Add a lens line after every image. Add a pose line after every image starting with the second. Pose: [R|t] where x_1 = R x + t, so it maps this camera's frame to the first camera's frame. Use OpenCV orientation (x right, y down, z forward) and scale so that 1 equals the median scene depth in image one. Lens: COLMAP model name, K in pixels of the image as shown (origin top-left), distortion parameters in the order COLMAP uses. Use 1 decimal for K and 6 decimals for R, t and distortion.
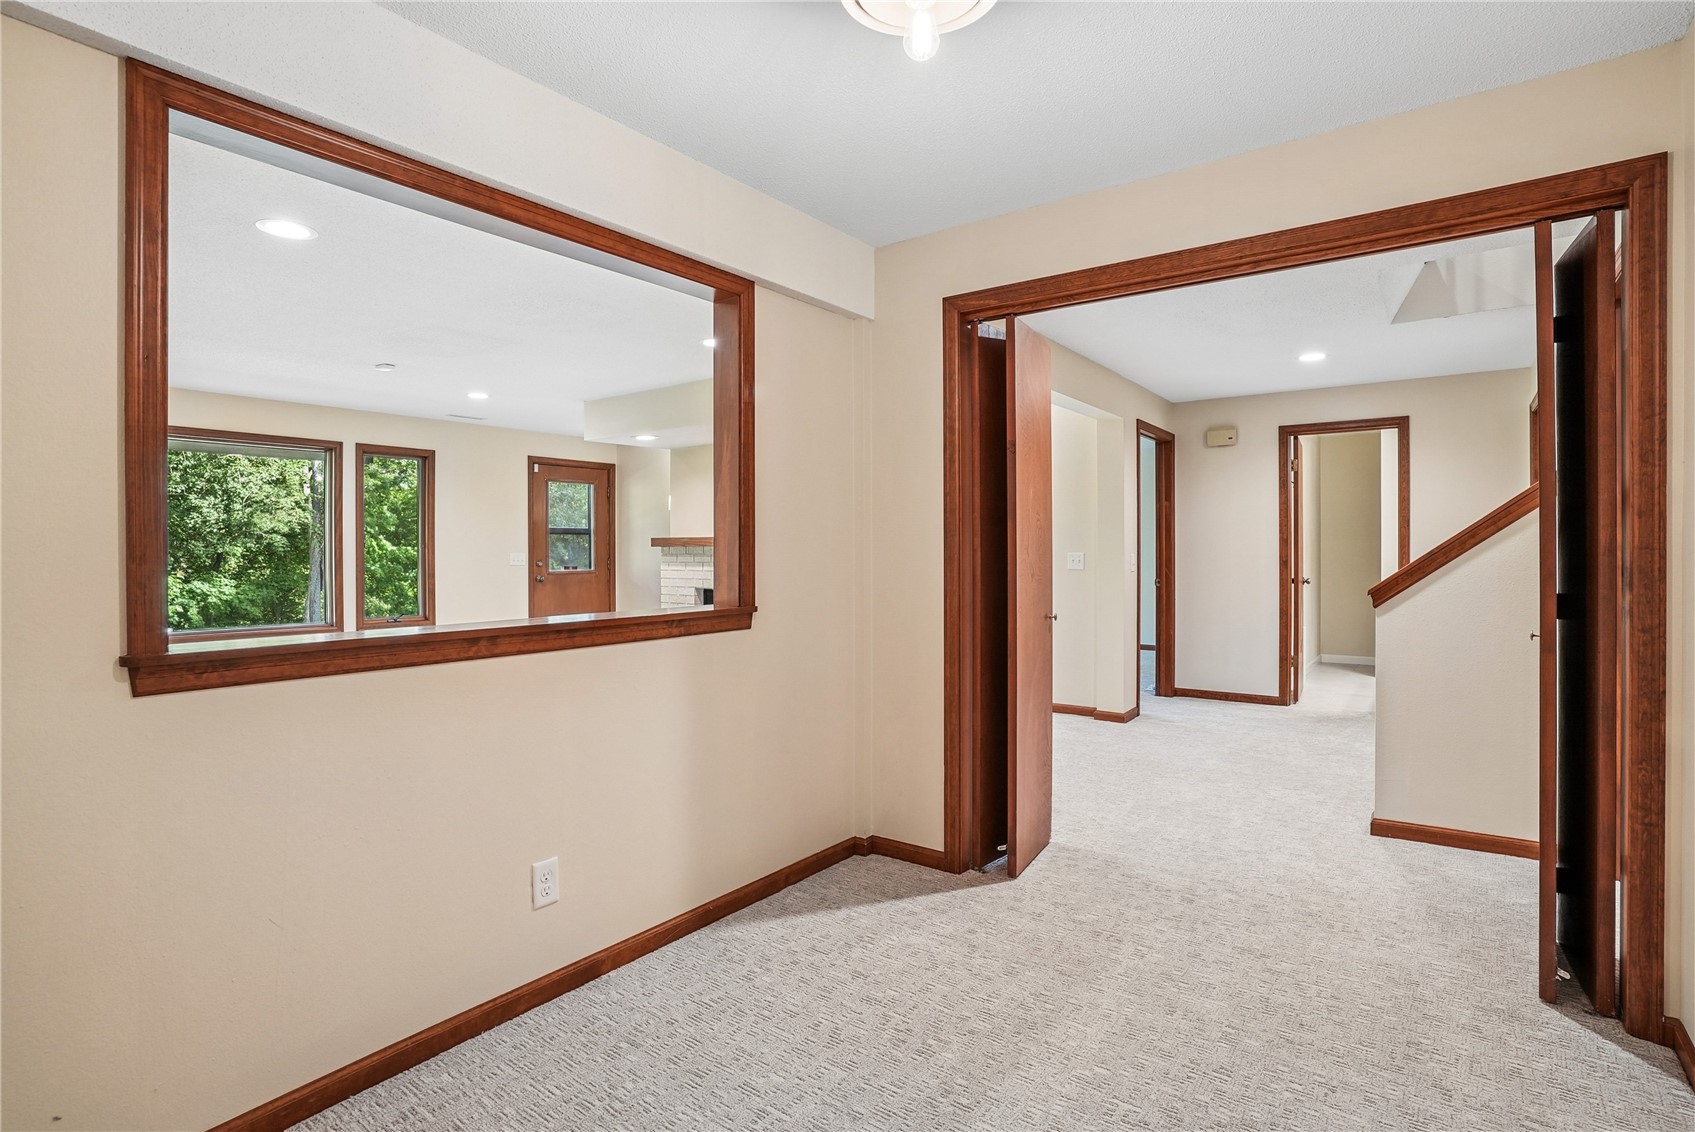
lens RADIAL K [[840.7, 0, 816.6], [0, 840.7, 553.5], [0, 0, 1]] dist [-0.064756, 0.024781]
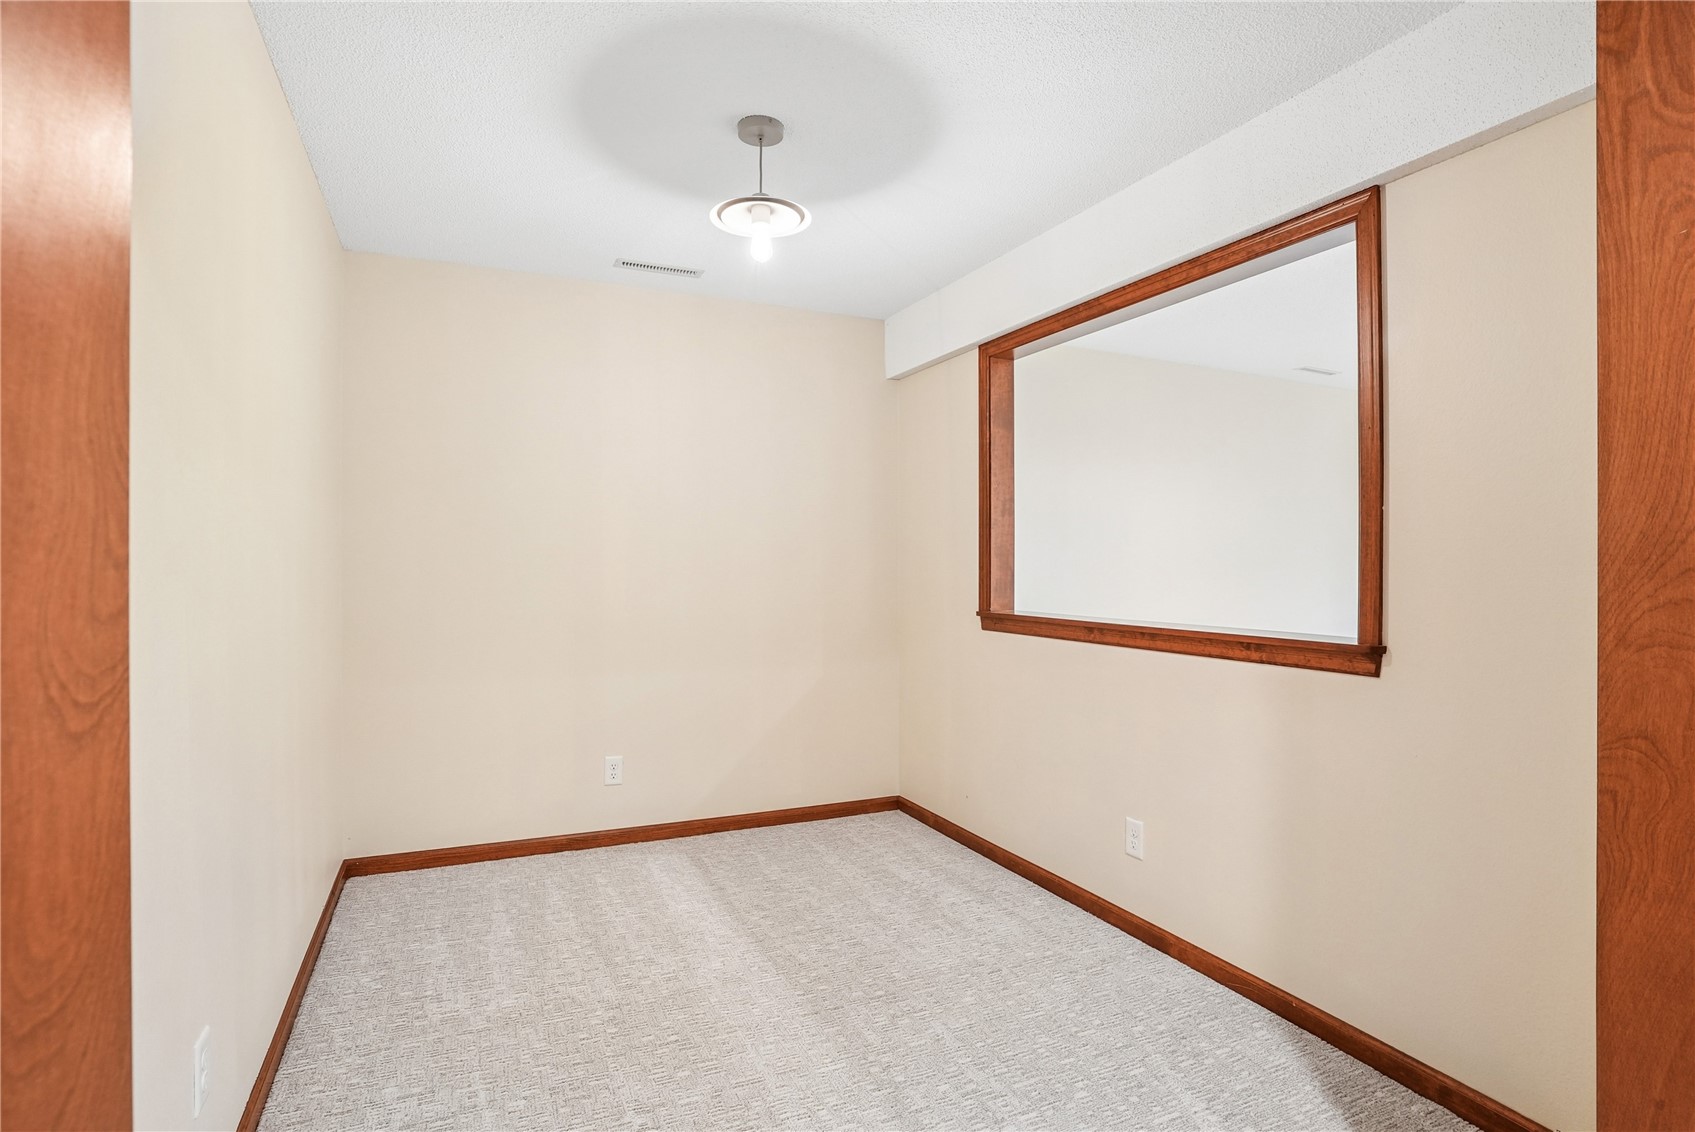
lens RADIAL K [[840.7, 0, 853.3], [0, 840.7, 558.4], [0, 0, 1]] dist [-0.064756, 0.024781]
pose [[-0.441857, 0.000910, -0.897085, 0.799145], [-0.001452, 0.999997, 0.001729, -0.012443], [0.897084, 0.002067, -0.441854, 0.983230]]
